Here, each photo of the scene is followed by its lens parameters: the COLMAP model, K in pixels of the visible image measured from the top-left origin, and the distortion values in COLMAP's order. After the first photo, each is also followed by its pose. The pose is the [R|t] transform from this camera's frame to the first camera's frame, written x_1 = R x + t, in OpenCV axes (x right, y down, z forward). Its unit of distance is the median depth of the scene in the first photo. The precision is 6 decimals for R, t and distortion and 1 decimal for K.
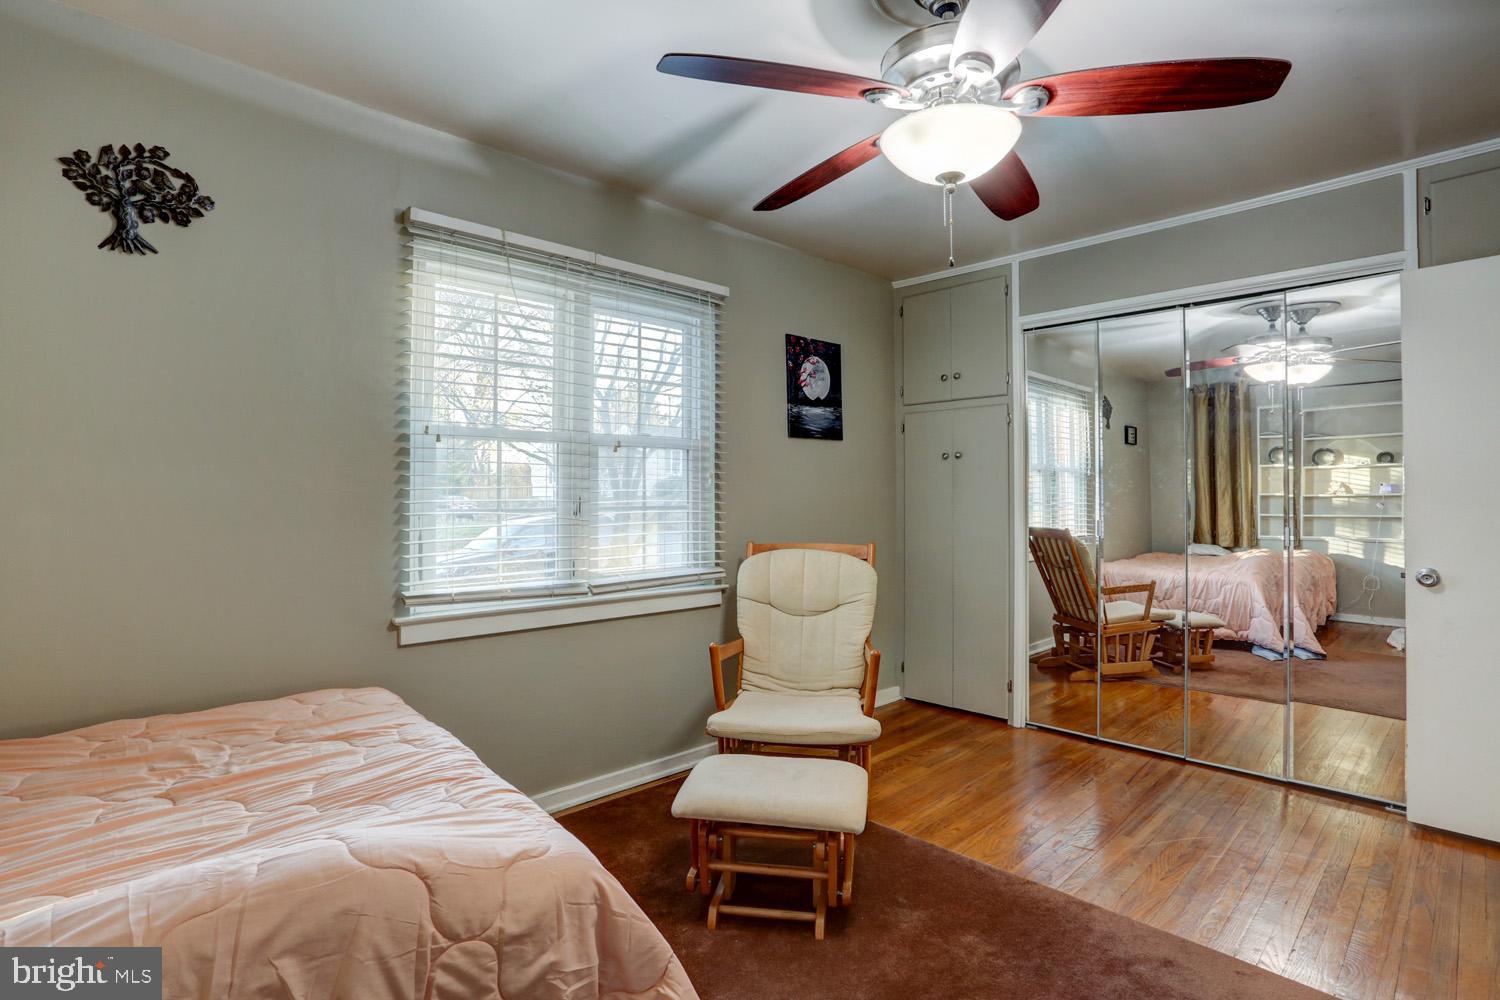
lens RADIAL K [[732.7, 0, 747.7], [0, 732.7, 493.0], [0, 0, 1]] dist [-0.074489, 0.028736]
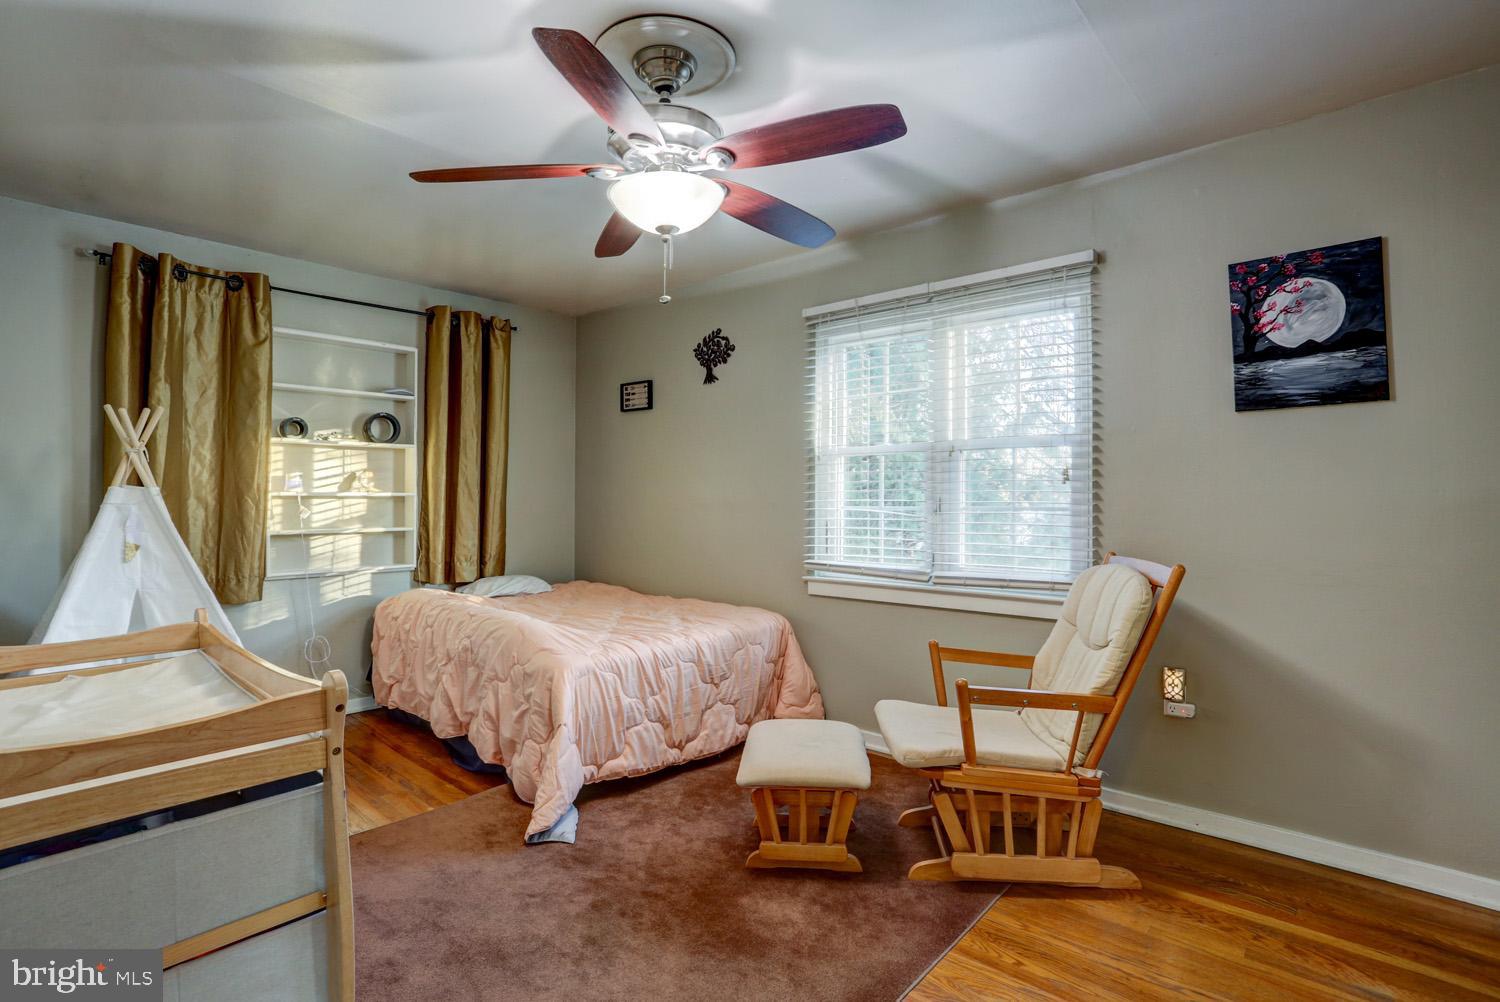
lens RADIAL K [[732.7, 0, 747.7], [0, 732.7, 494.0], [0, 0, 1]] dist [-0.074489, 0.028736]
pose [[0.075828, -0.005966, -0.997103, 0.765251], [0.003307, 0.999978, -0.005732, 0.004606], [0.997115, -0.002863, 0.075846, 0.534897]]
